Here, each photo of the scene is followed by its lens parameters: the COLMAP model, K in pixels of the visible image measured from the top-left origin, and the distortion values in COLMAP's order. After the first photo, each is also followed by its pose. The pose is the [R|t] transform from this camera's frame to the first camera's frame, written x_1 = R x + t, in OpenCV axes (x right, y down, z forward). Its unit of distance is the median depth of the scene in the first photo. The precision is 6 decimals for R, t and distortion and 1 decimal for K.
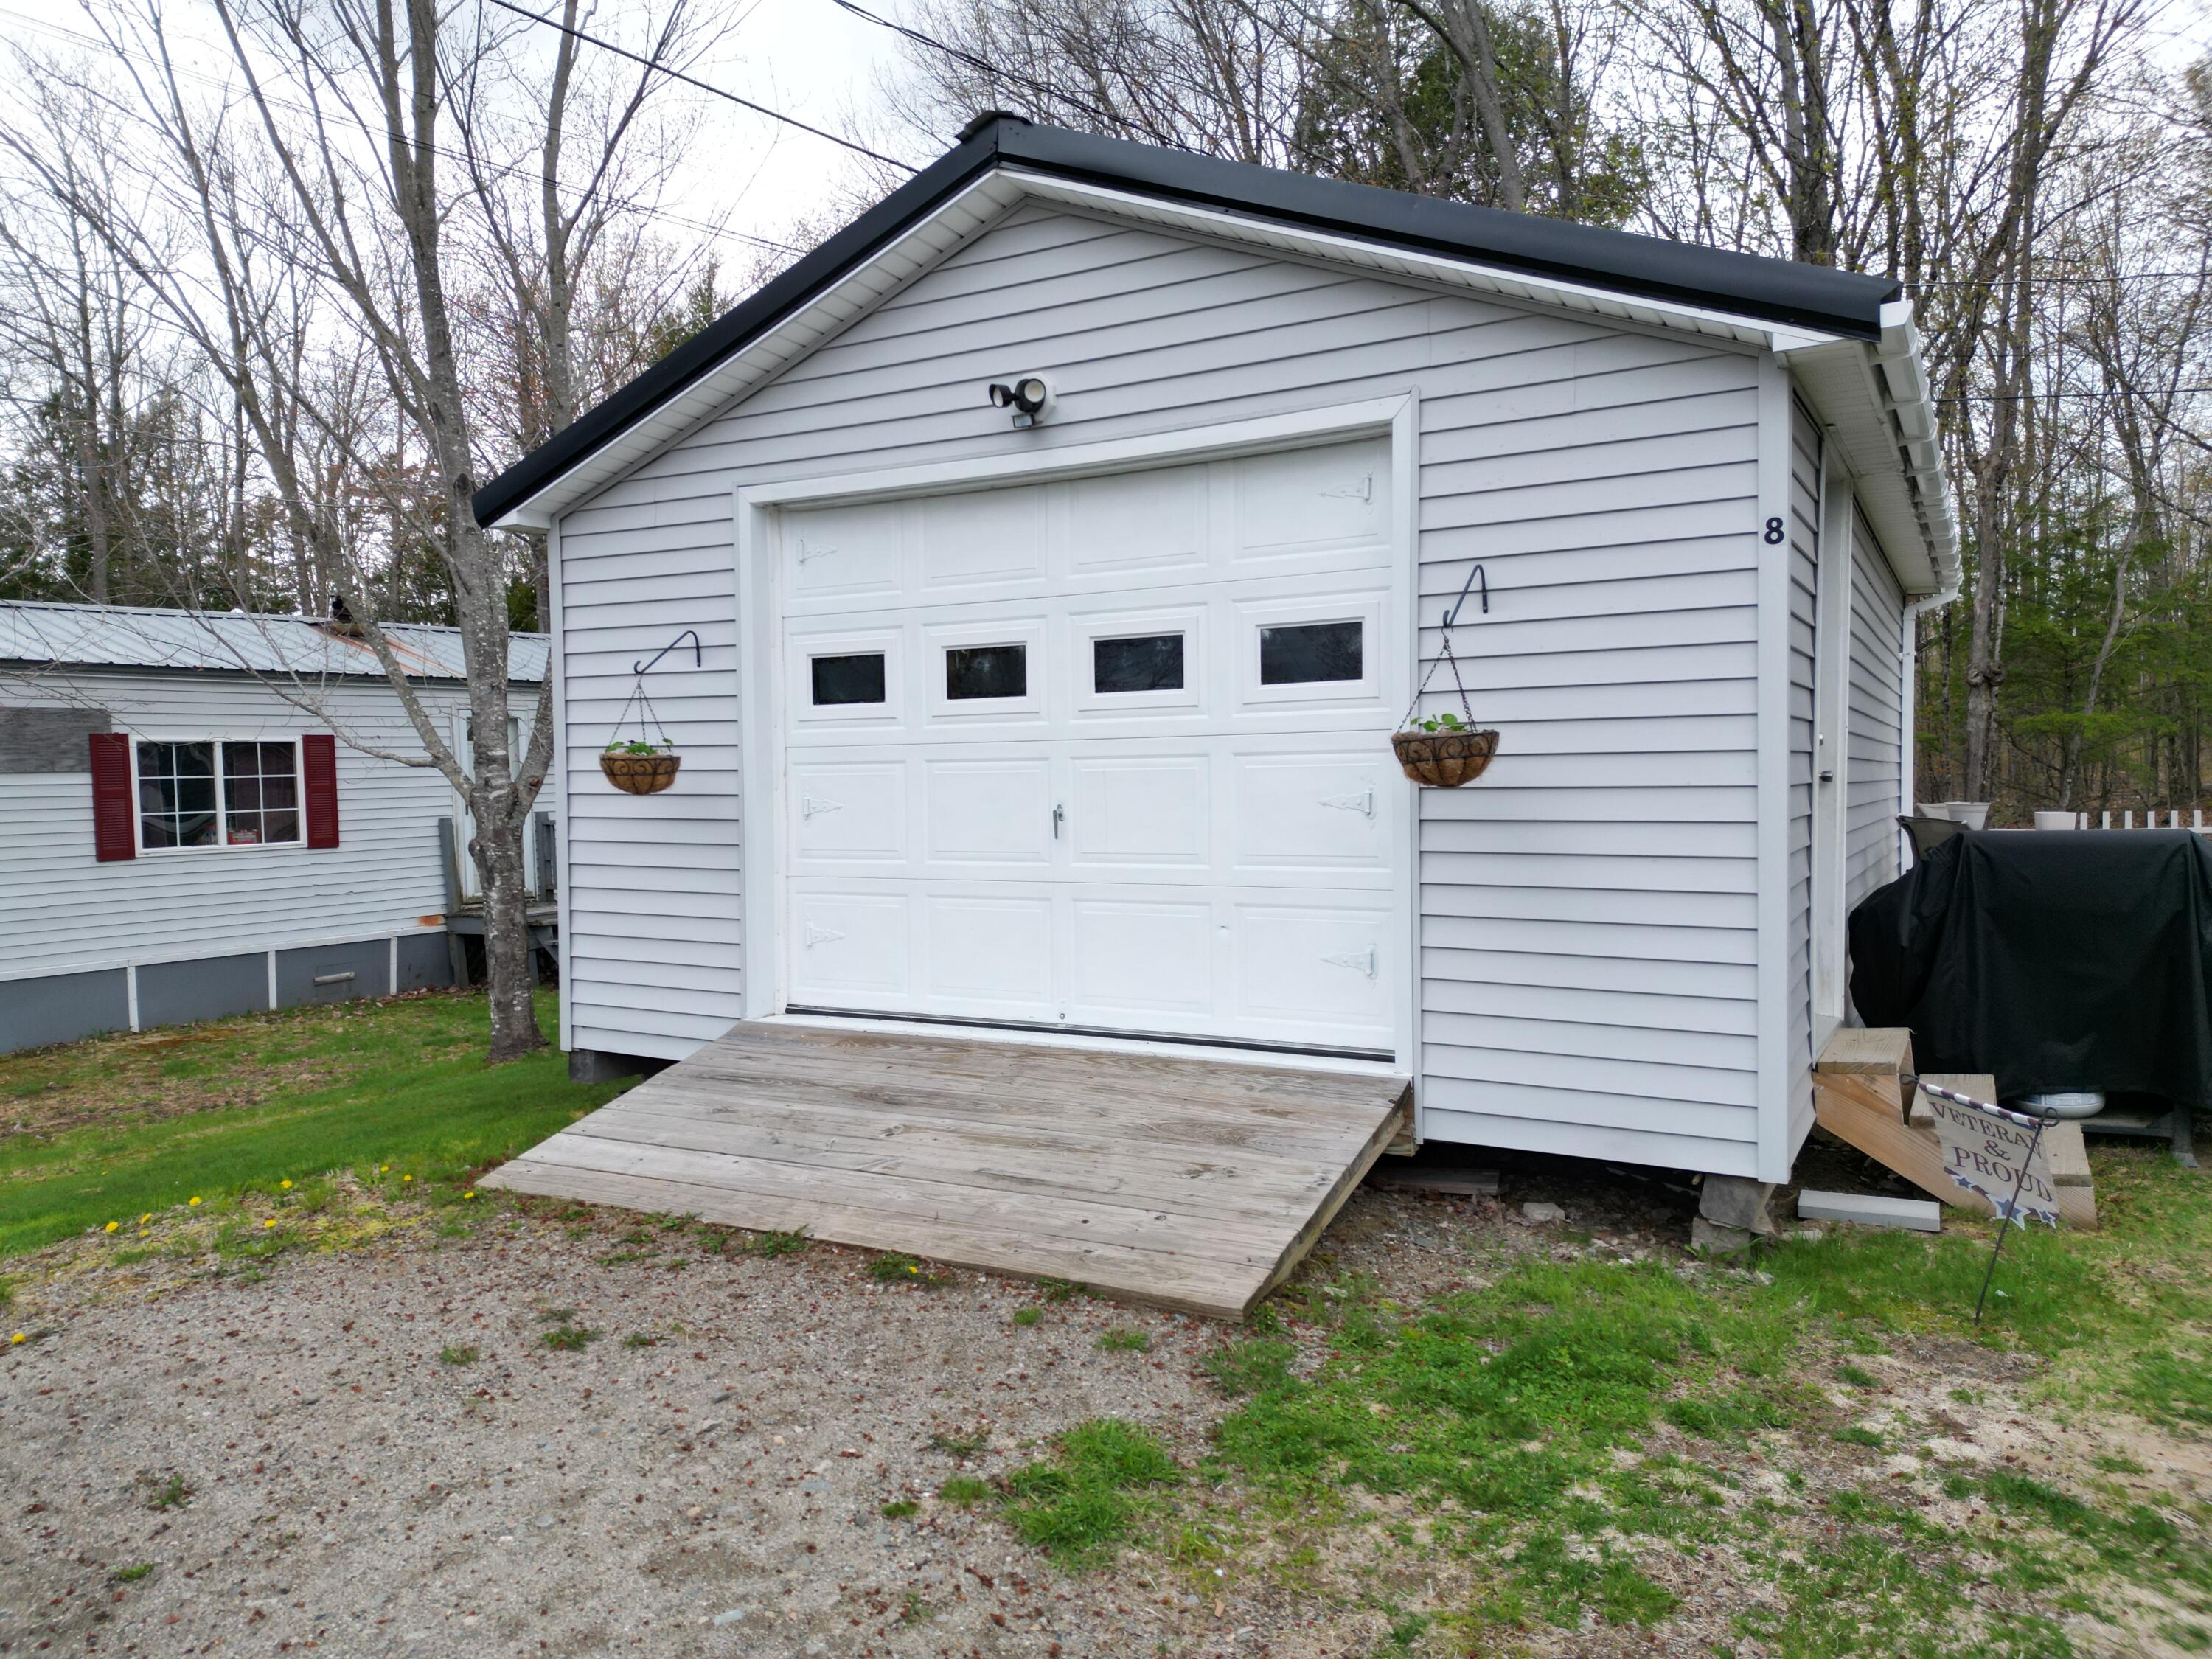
lens RADIAL K [[1544.4, 0, 1106.0], [0, 1544.4, 829.5], [0, 0, 1]] dist [0.087542, -0.081781]
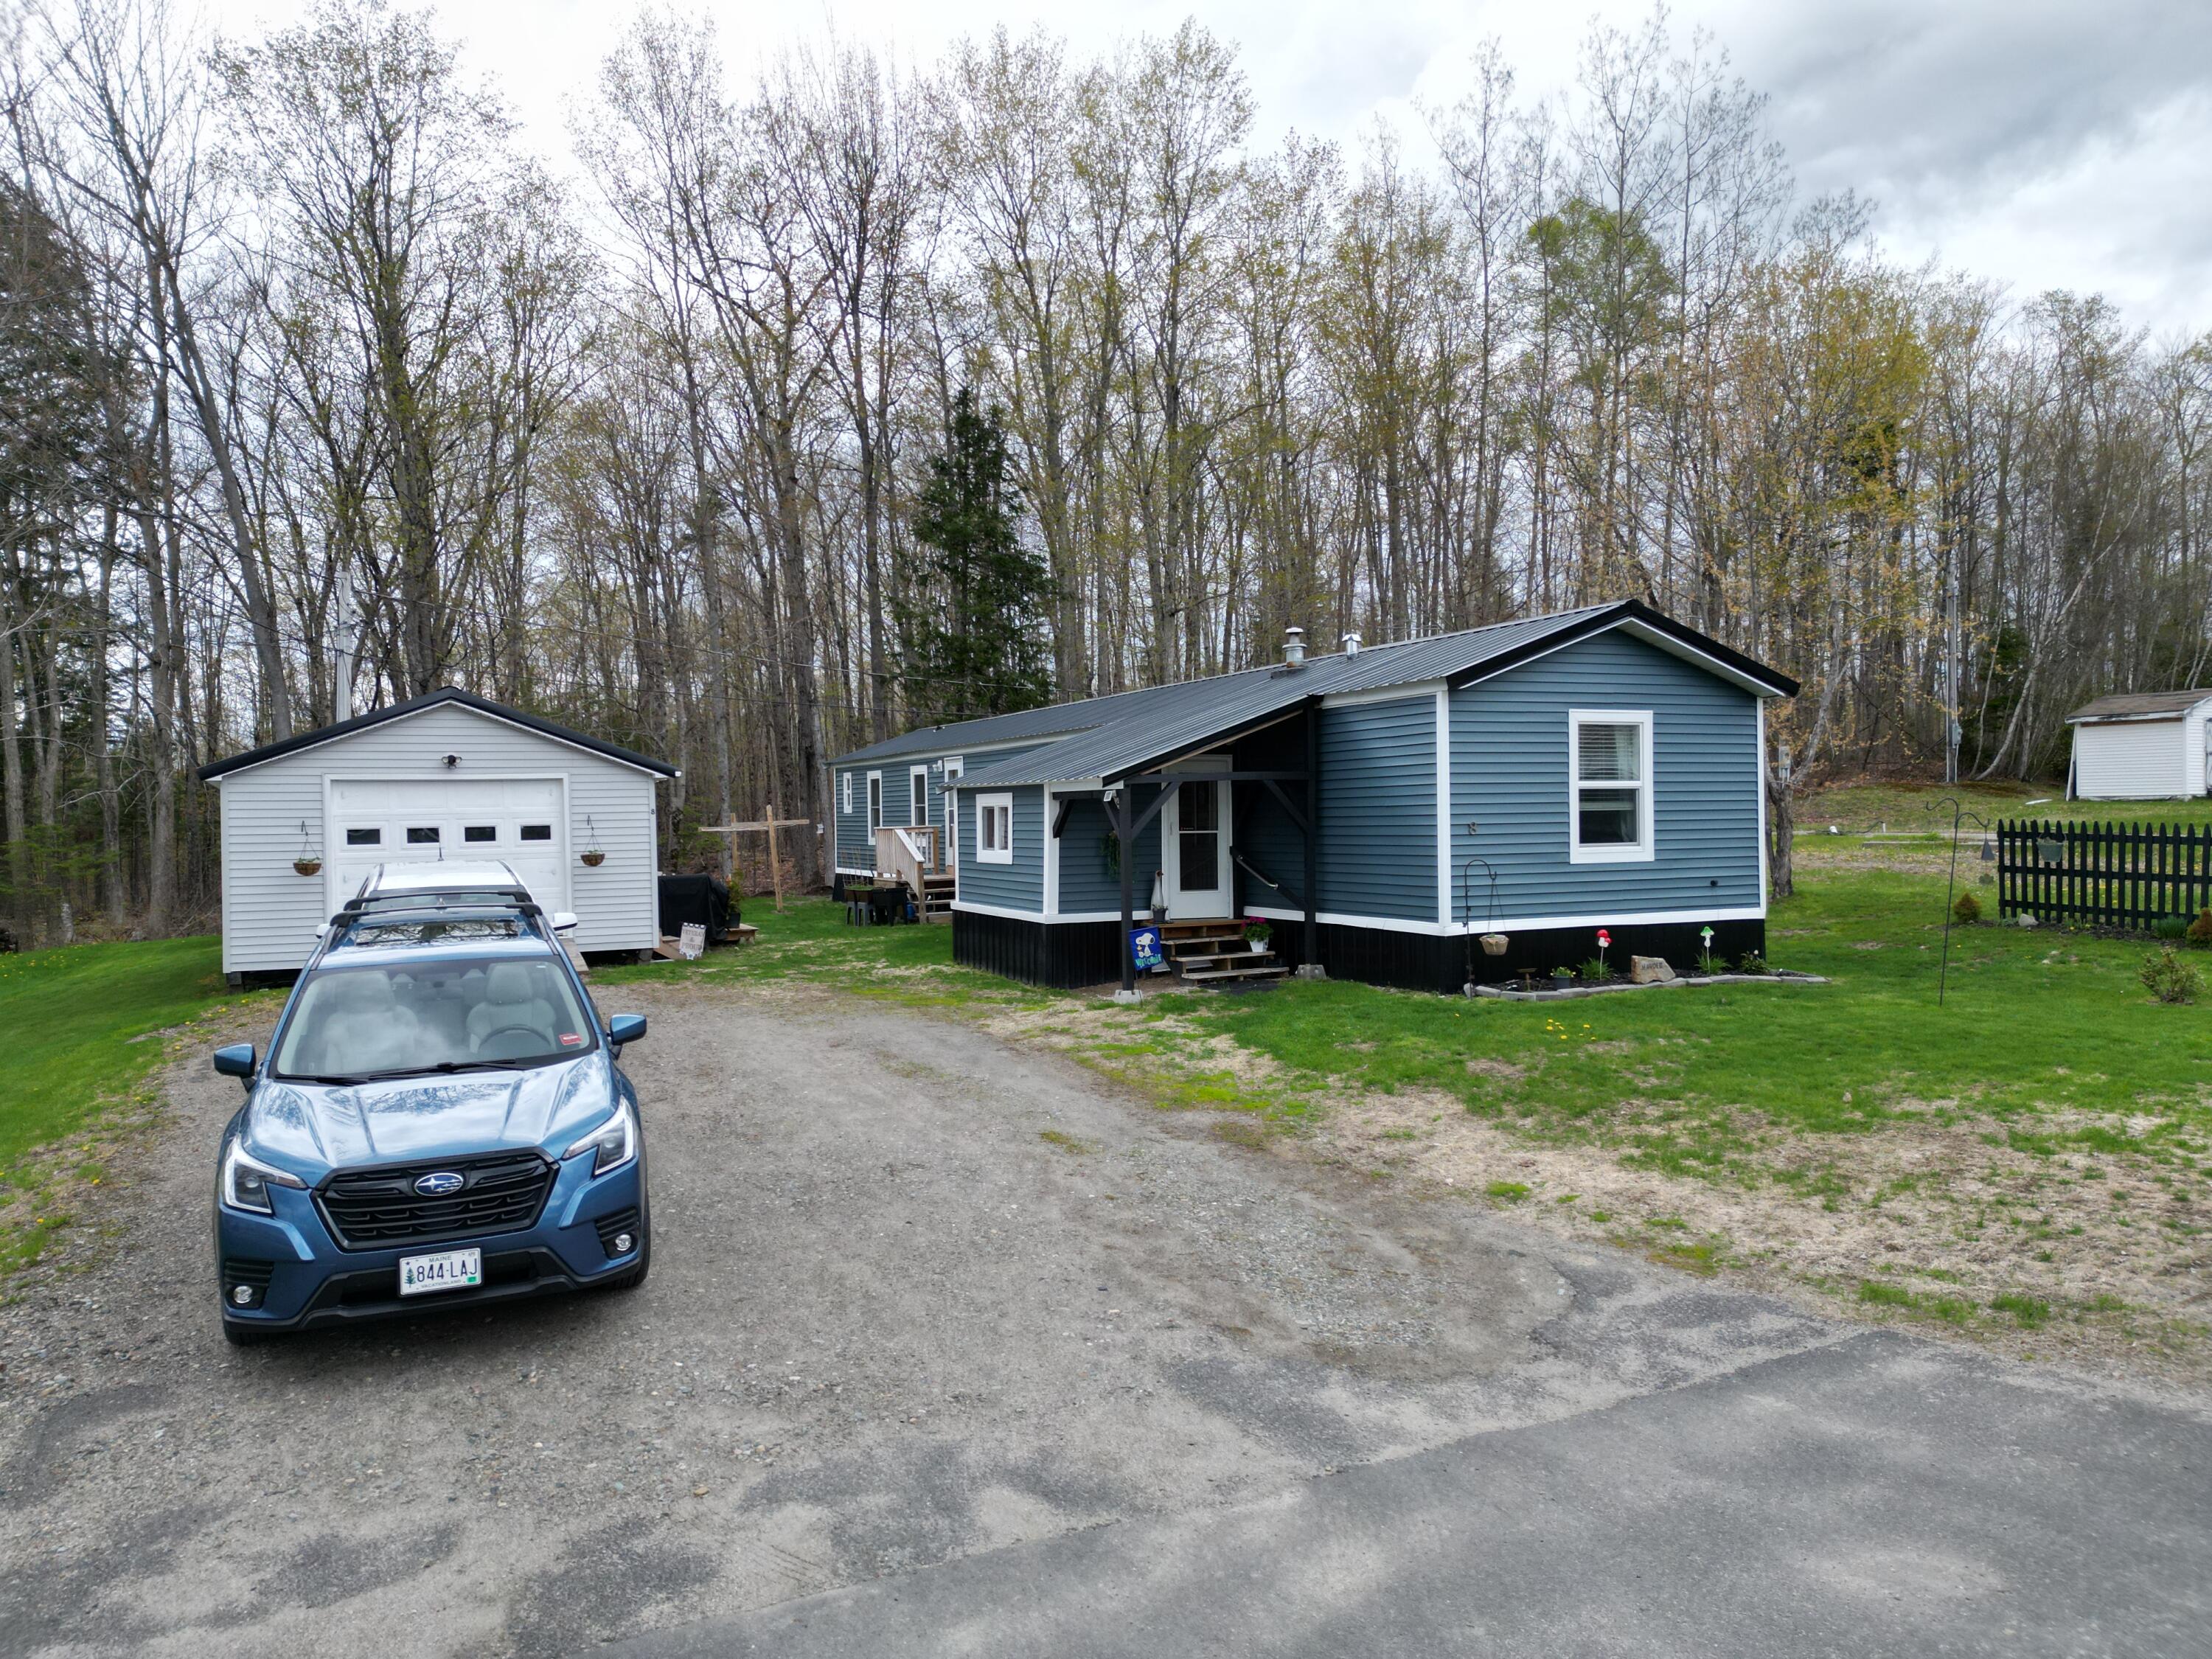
lens RADIAL K [[1544.4, 0, 1106.0], [0, 1544.4, 829.5], [0, 0, 1]] dist [0.087542, -0.081781]
pose [[0.553834, 0.000614, 0.832627, -2.231977], [0.044127, 0.998573, -0.030088, 0.055708], [-0.831457, 0.053405, 0.553017, -2.244165]]
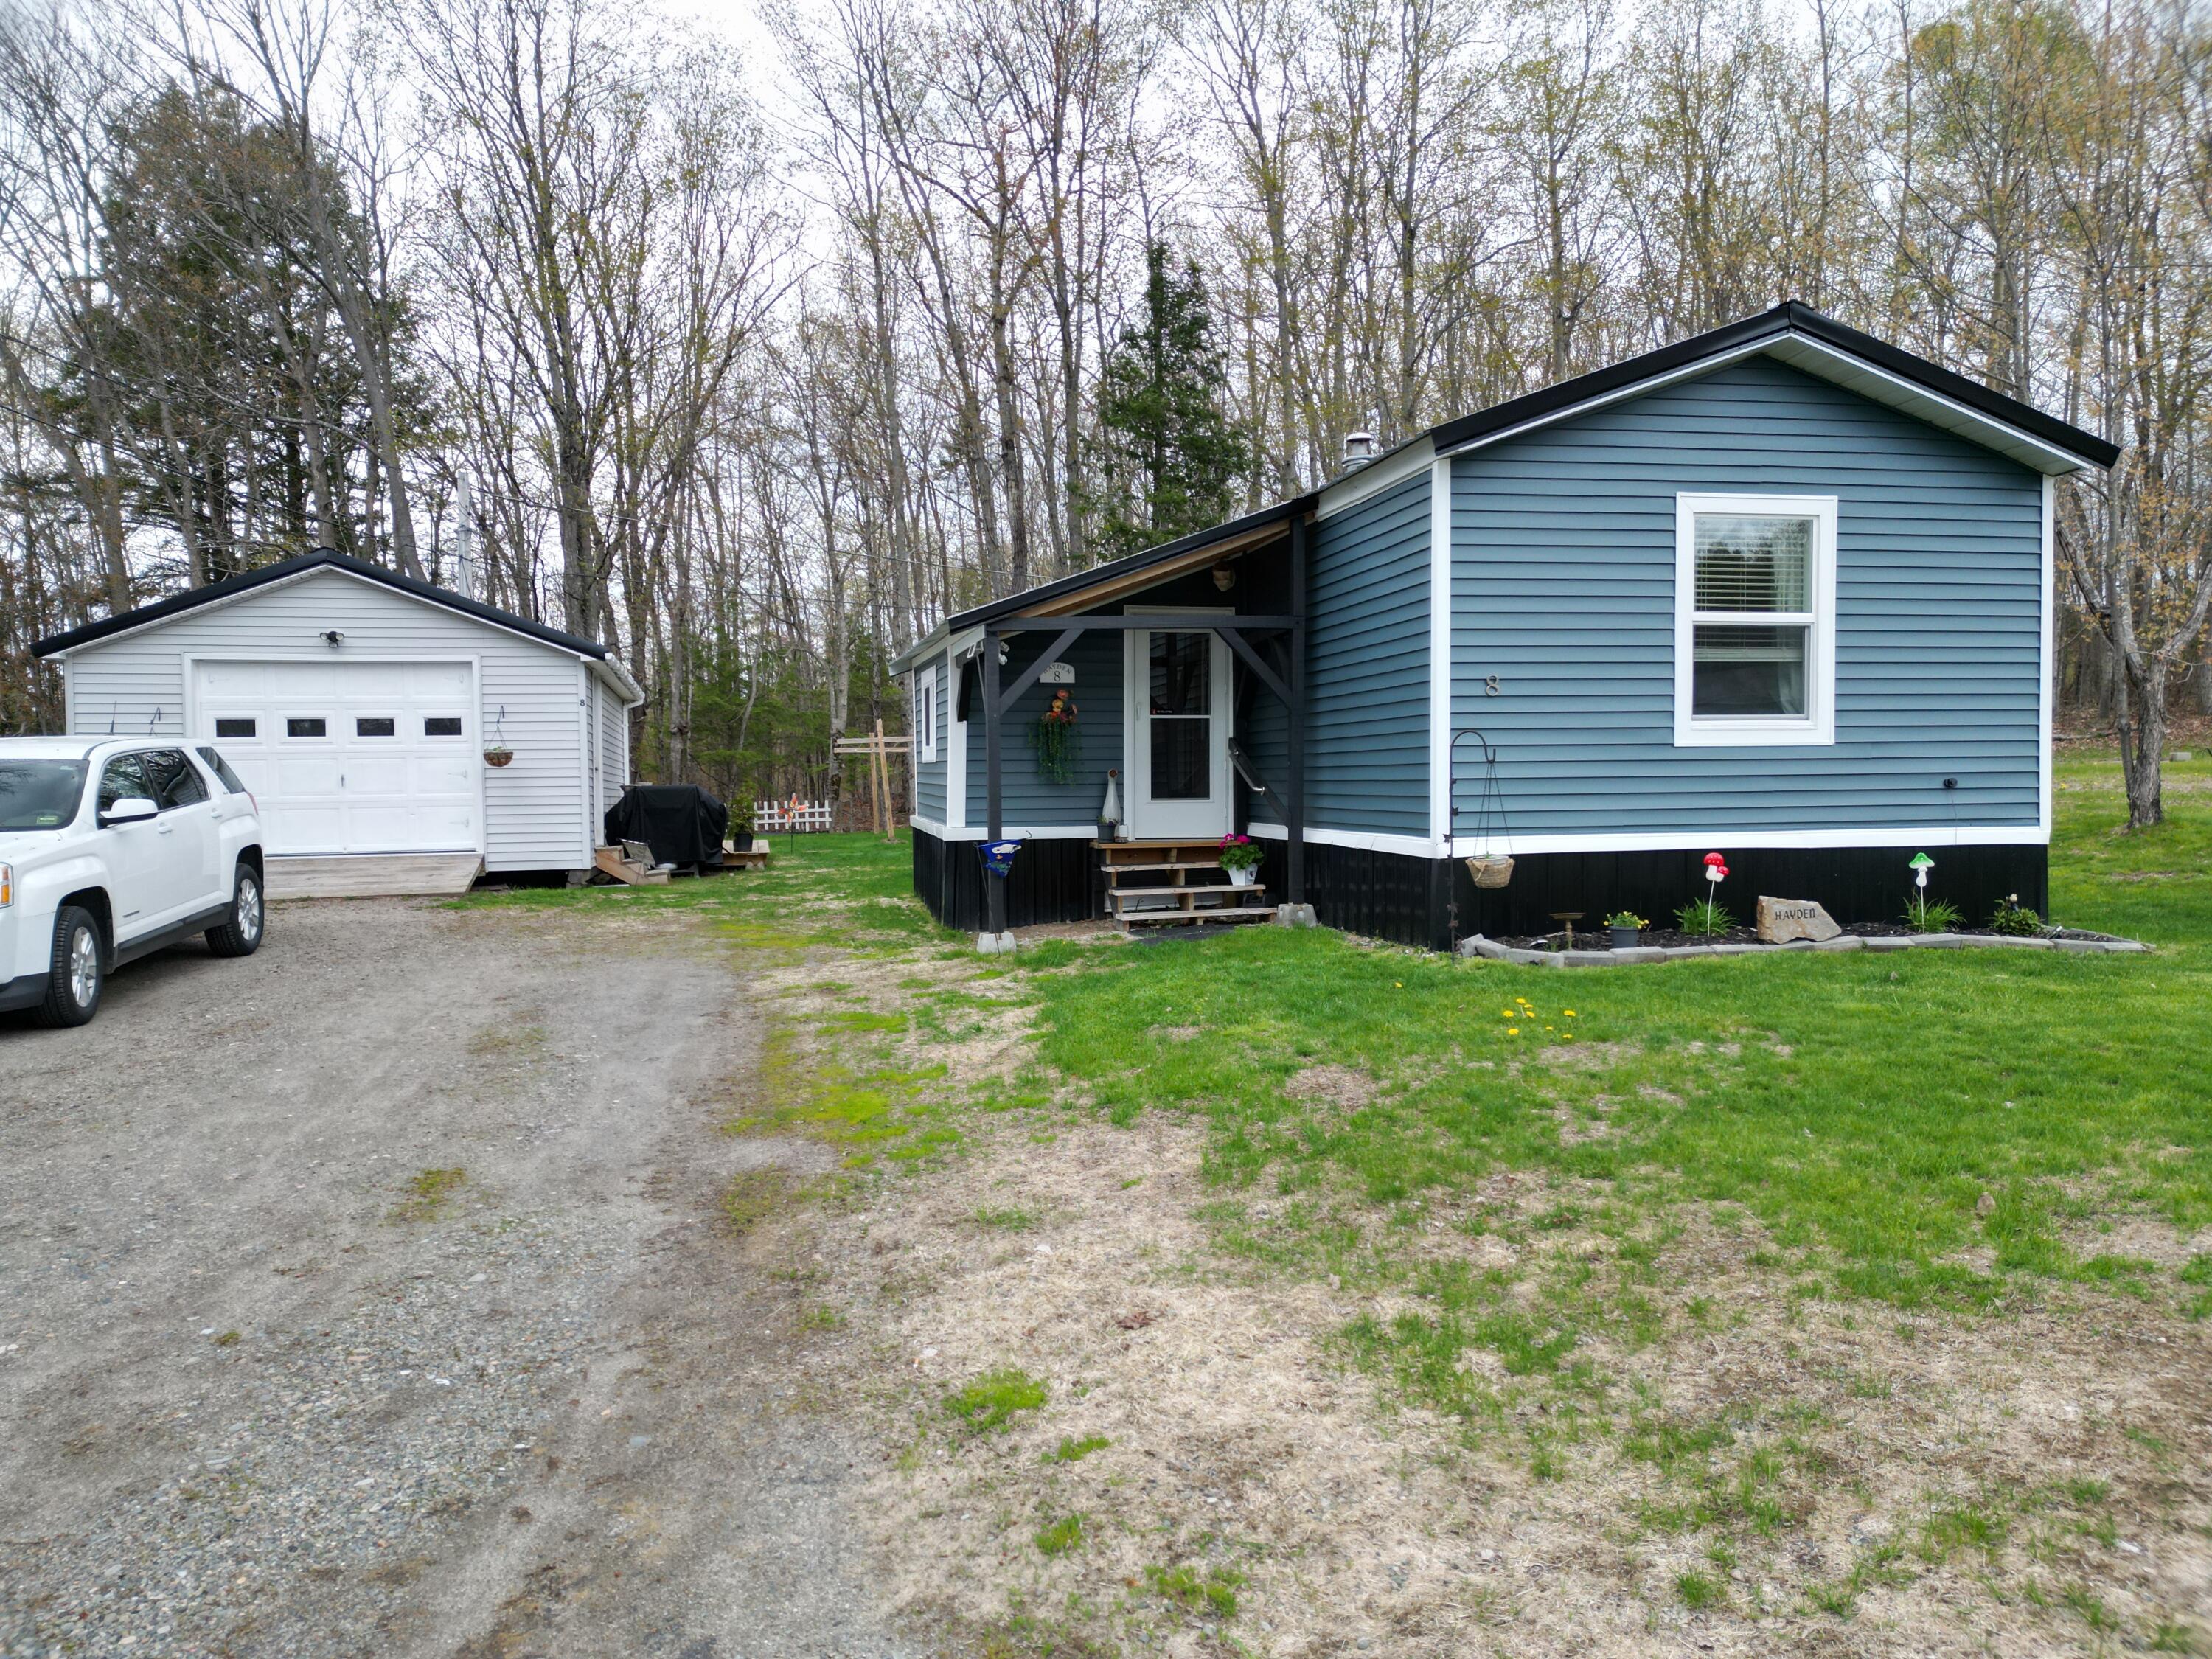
lens RADIAL K [[1544.4, 0, 1106.0], [0, 1544.4, 829.5], [0, 0, 1]] dist [0.087542, -0.081781]
pose [[0.730705, -0.016320, 0.682498, -1.040335], [0.029789, 0.999524, -0.007992, 0.159305], [-0.682043, 0.026171, 0.730844, -2.215952]]
